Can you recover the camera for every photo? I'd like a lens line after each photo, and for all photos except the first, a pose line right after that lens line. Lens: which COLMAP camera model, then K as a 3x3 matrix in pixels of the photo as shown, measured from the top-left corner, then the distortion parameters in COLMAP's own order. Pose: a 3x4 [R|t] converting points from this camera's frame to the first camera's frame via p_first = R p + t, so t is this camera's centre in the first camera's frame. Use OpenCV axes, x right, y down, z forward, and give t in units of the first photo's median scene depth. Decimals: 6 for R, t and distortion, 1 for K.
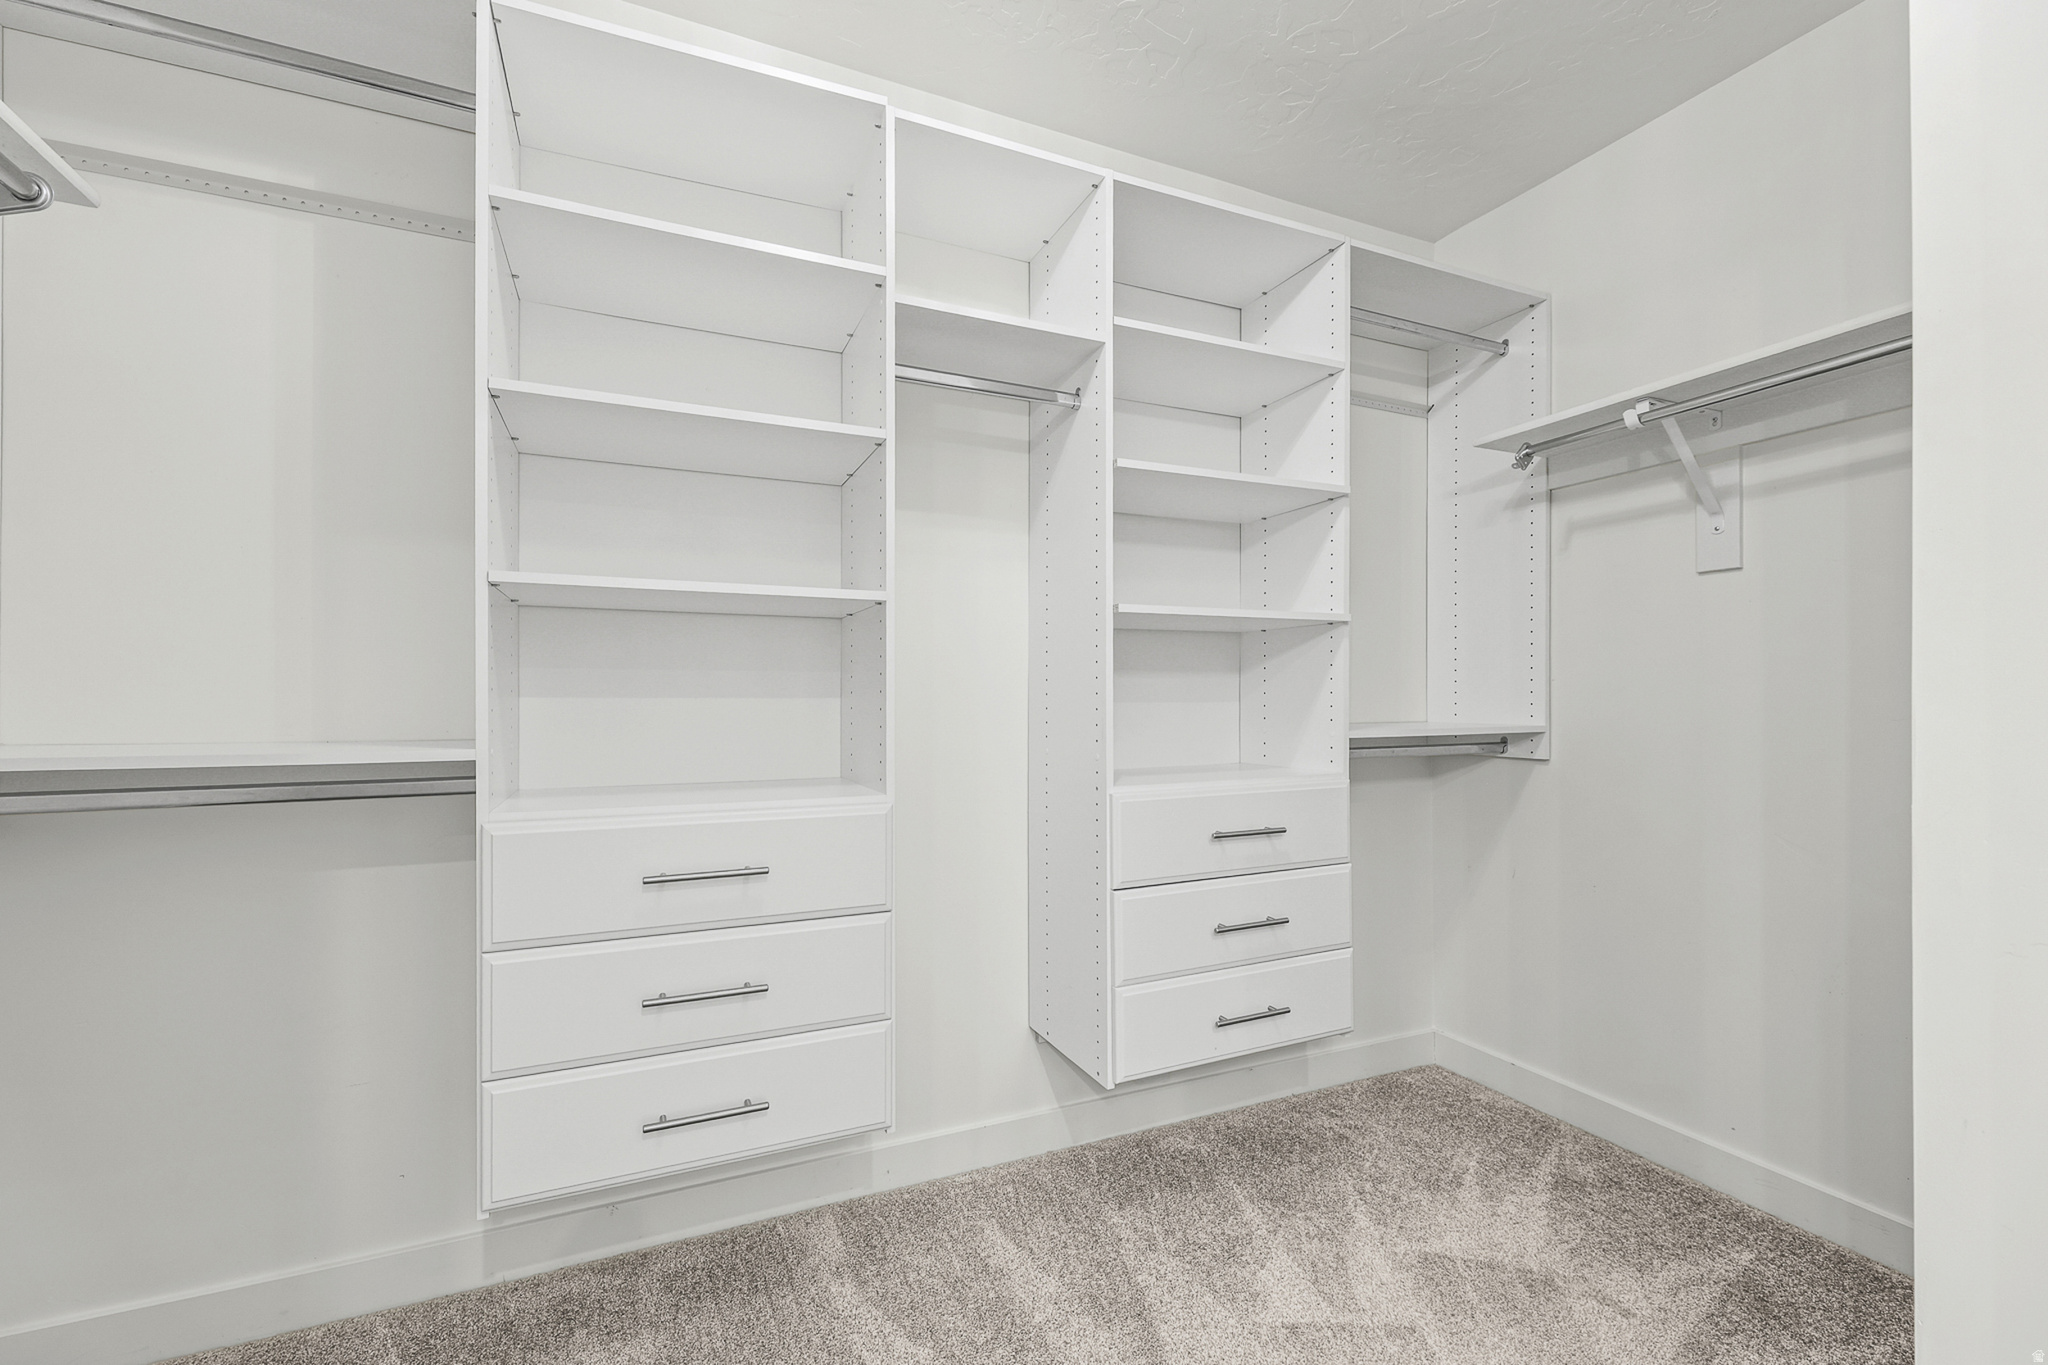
lens RADIAL K [[864.8, 0, 1024.0], [0, 864.8, 682.5], [0, 0, 1]] dist [0.001346, 0.000012]
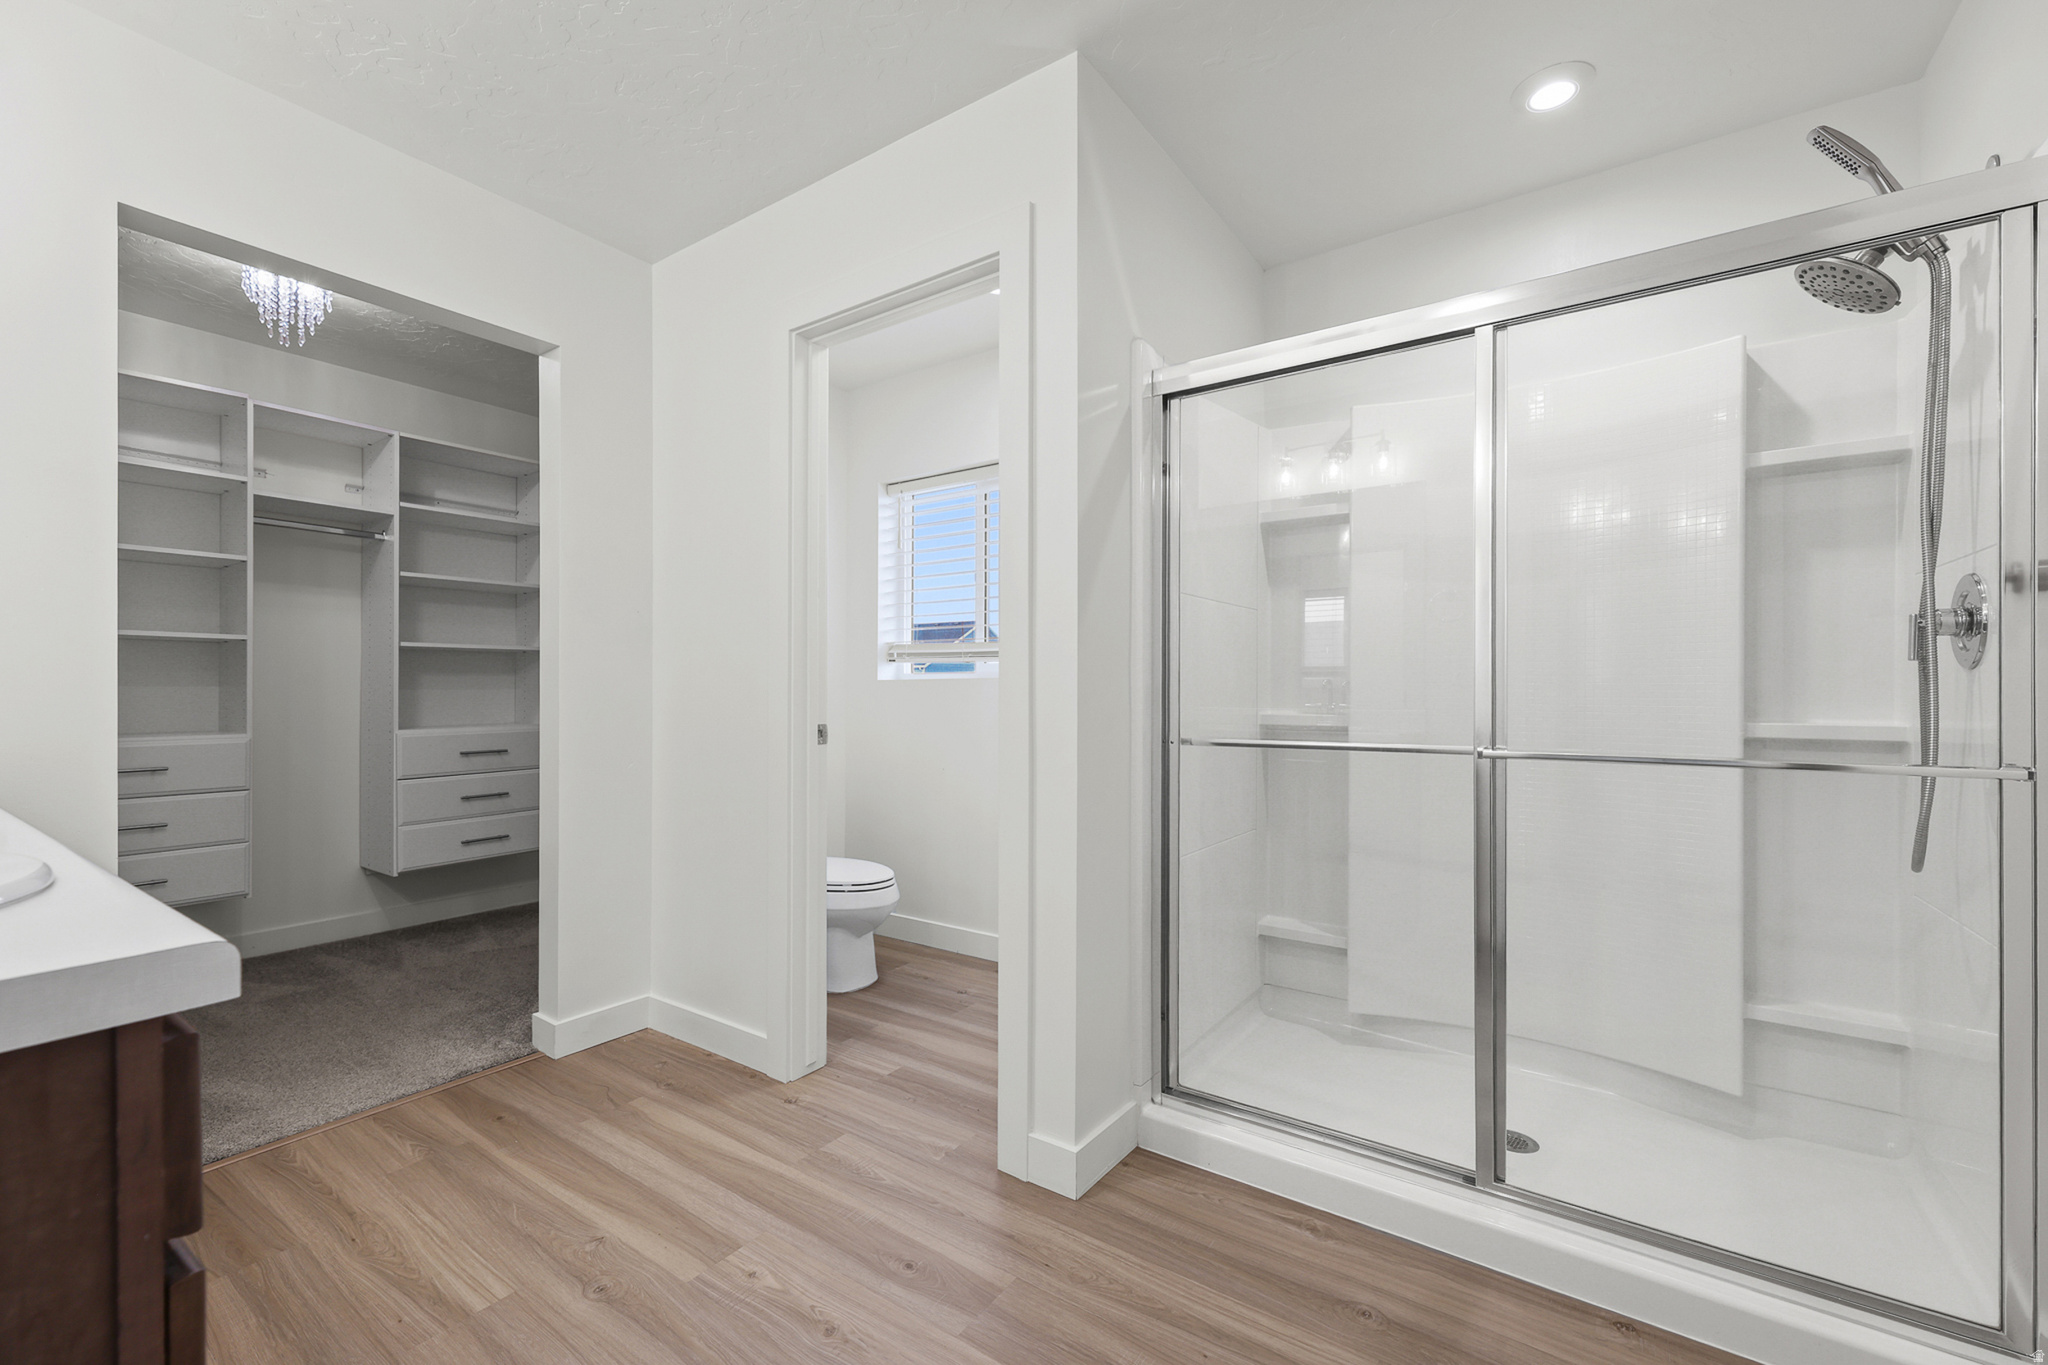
lens RADIAL K [[827.8, 0, 1024.0], [0, 827.8, 682.5], [0, 0, 1]] dist [0.001906, 0.000189]
pose [[0.860404, 0.001927, 0.509608, 0.422167], [-0.003607, 0.999991, 0.002308, -0.004074], [-0.509599, -0.003824, 0.860404, -1.627738]]
